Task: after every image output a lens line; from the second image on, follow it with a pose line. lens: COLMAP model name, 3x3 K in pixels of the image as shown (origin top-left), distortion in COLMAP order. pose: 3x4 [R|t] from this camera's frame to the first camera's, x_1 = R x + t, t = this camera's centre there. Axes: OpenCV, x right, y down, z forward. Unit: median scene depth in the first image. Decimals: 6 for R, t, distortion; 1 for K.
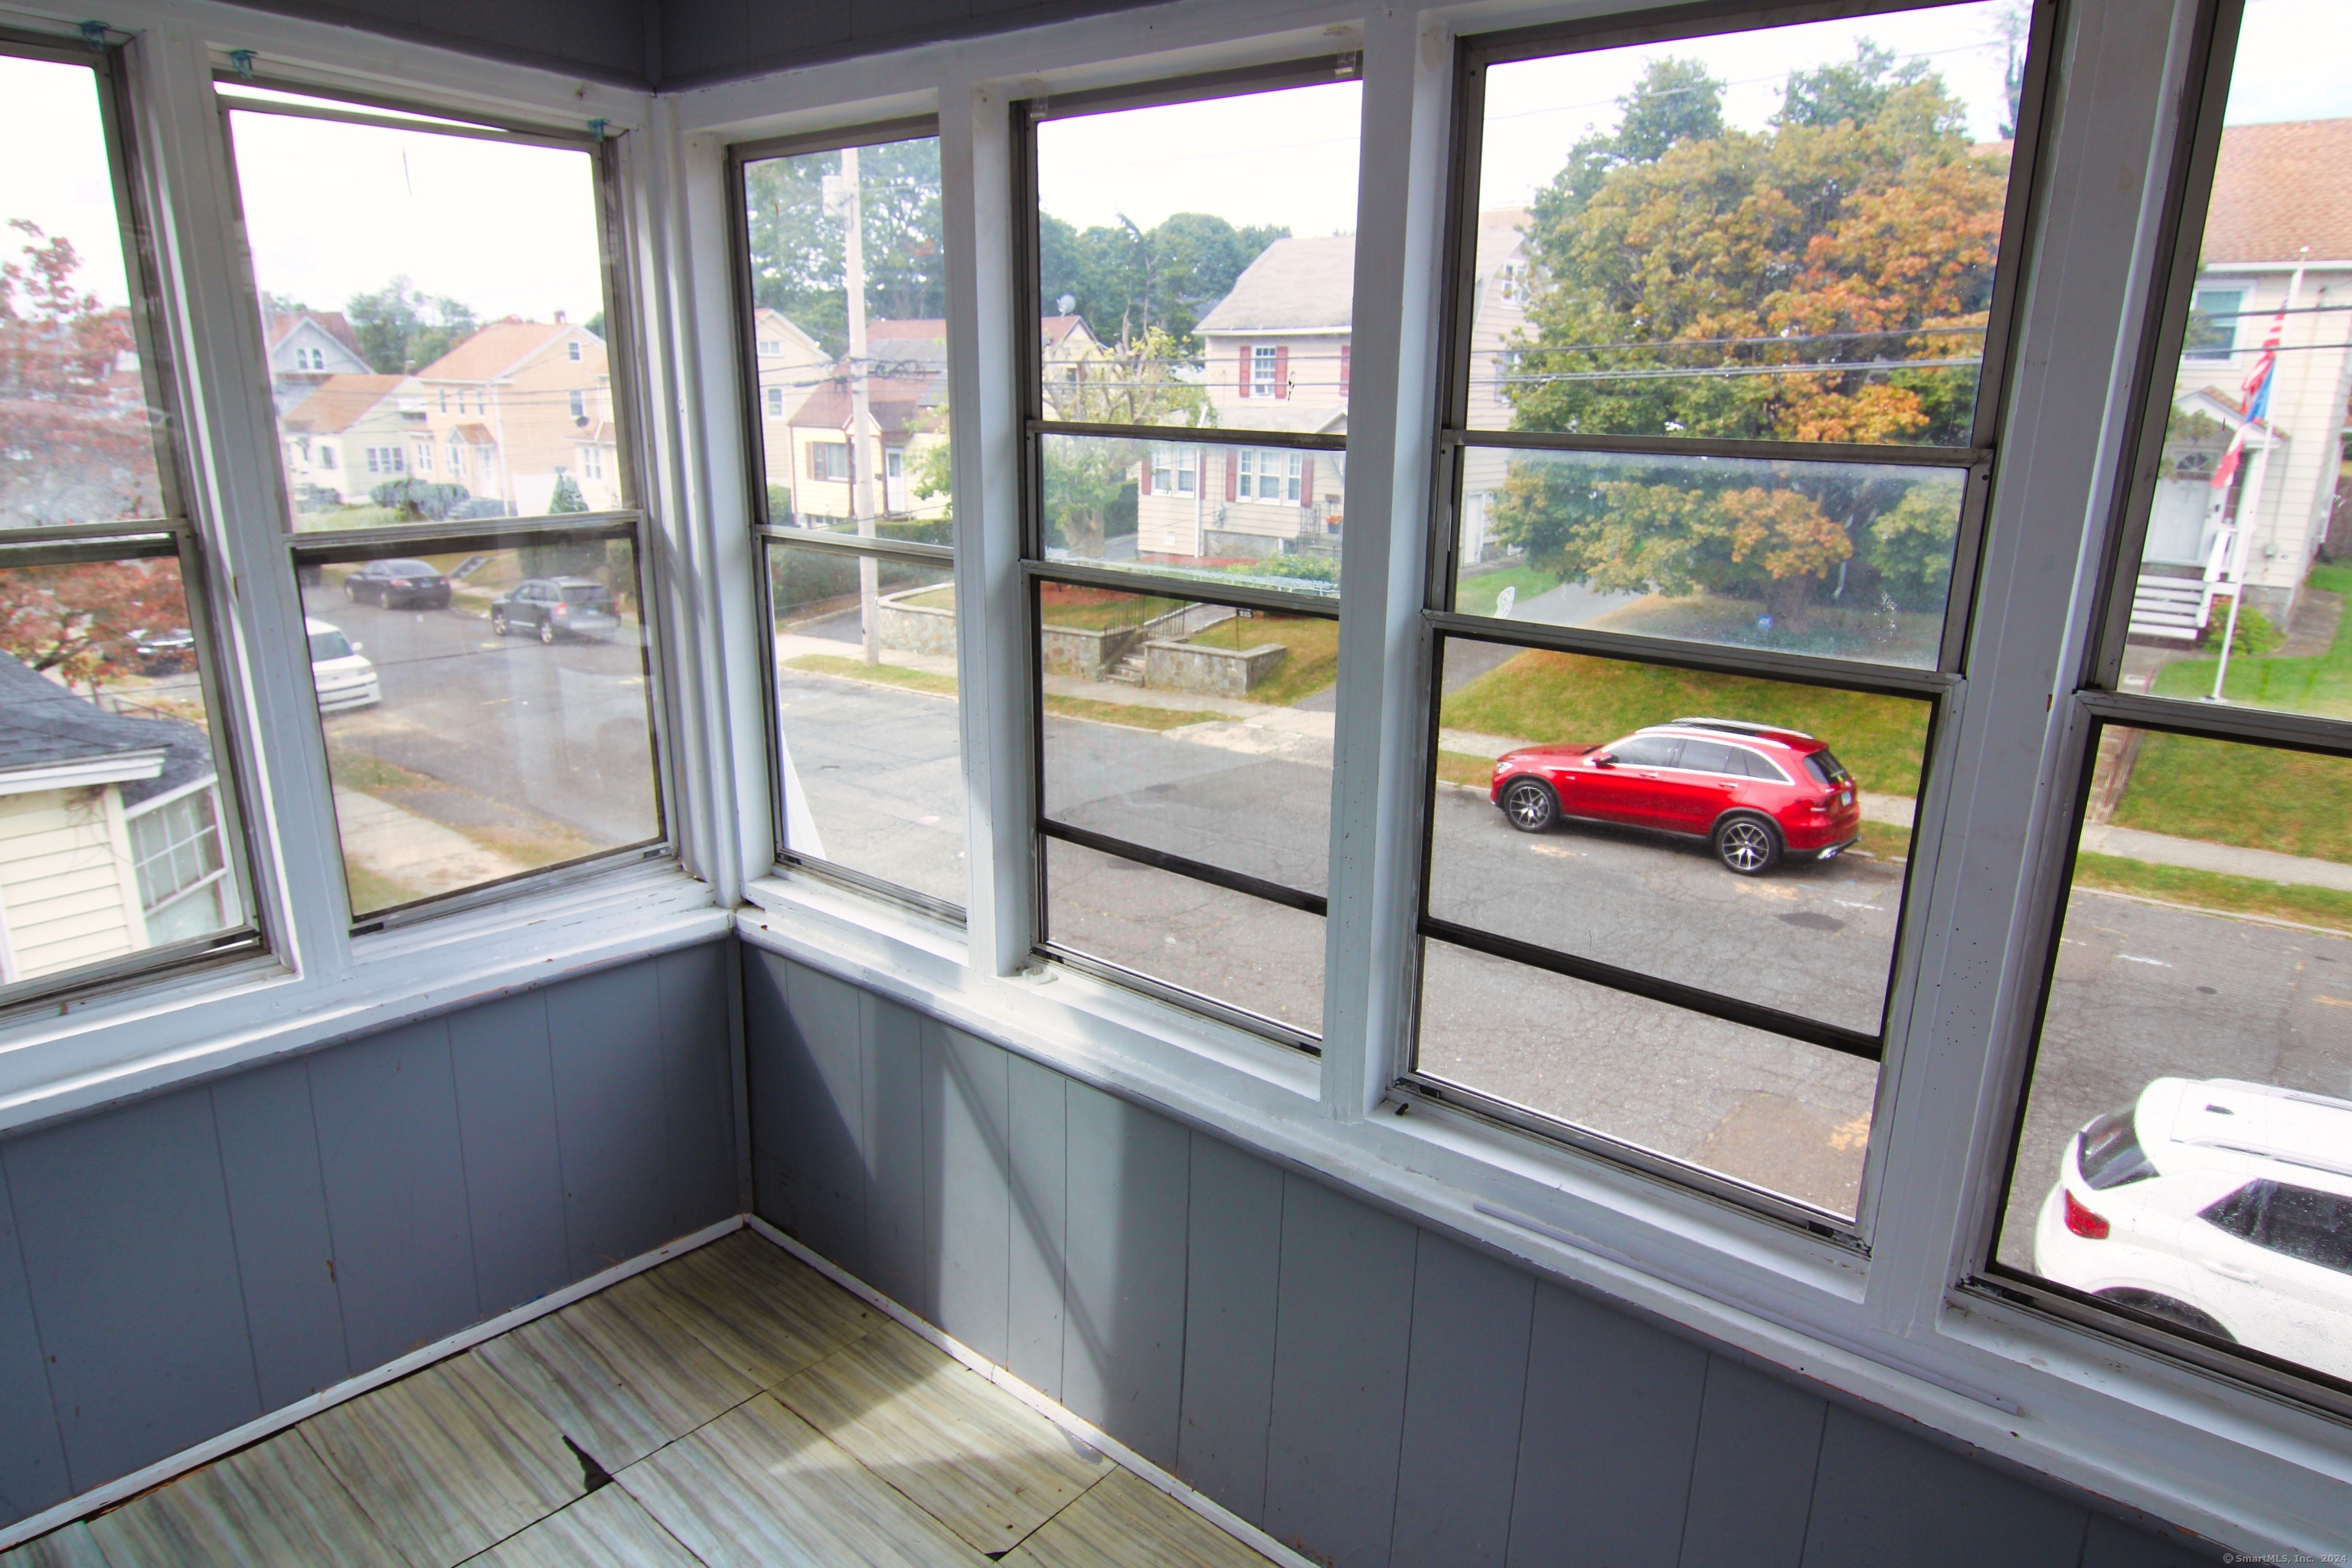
lens RADIAL K [[1419.4, 0, 1174.2], [0, 1419.4, 776.9], [0, 0, 1]] dist [0.000525, -0.012577]
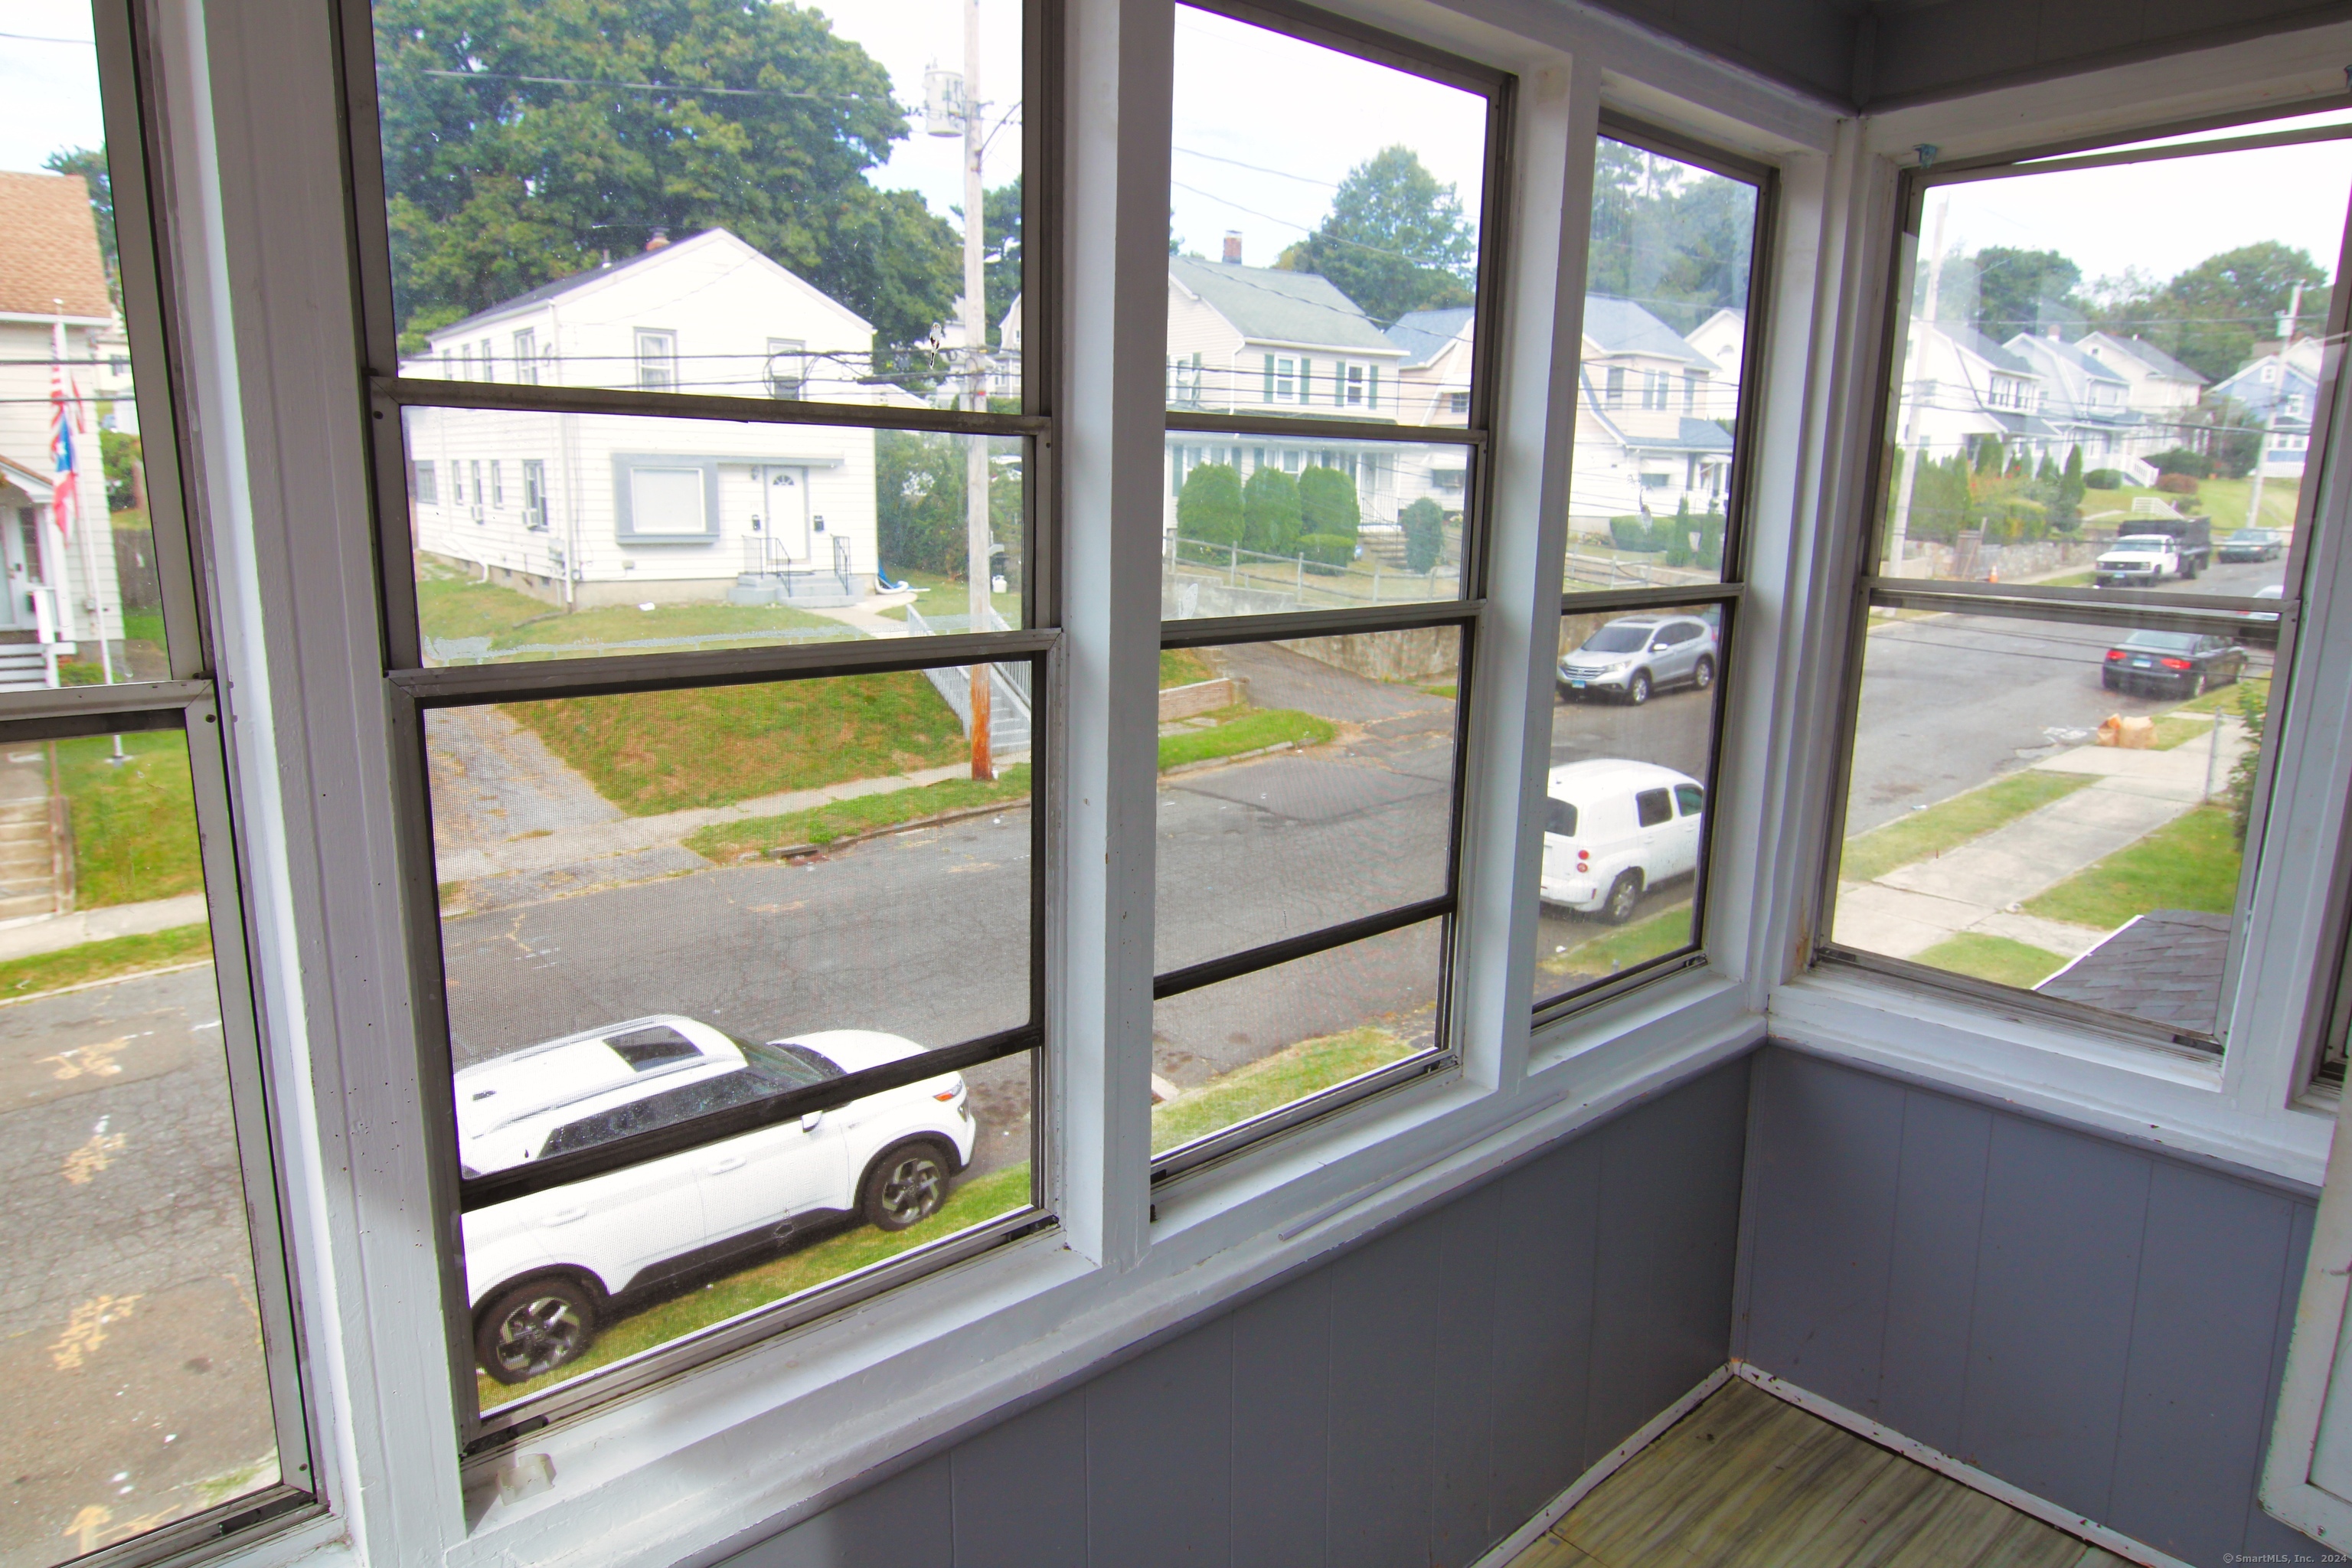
lens RADIAL K [[1419.4, 0, 1174.2], [0, 1419.4, 776.9], [0, 0, 1]] dist [0.000525, -0.012577]
pose [[0.155704, -0.205928, 0.966100, -0.492911], [0.246938, 0.955090, 0.163783, -0.122623], [-0.956440, 0.213065, 0.199563, 0.625845]]
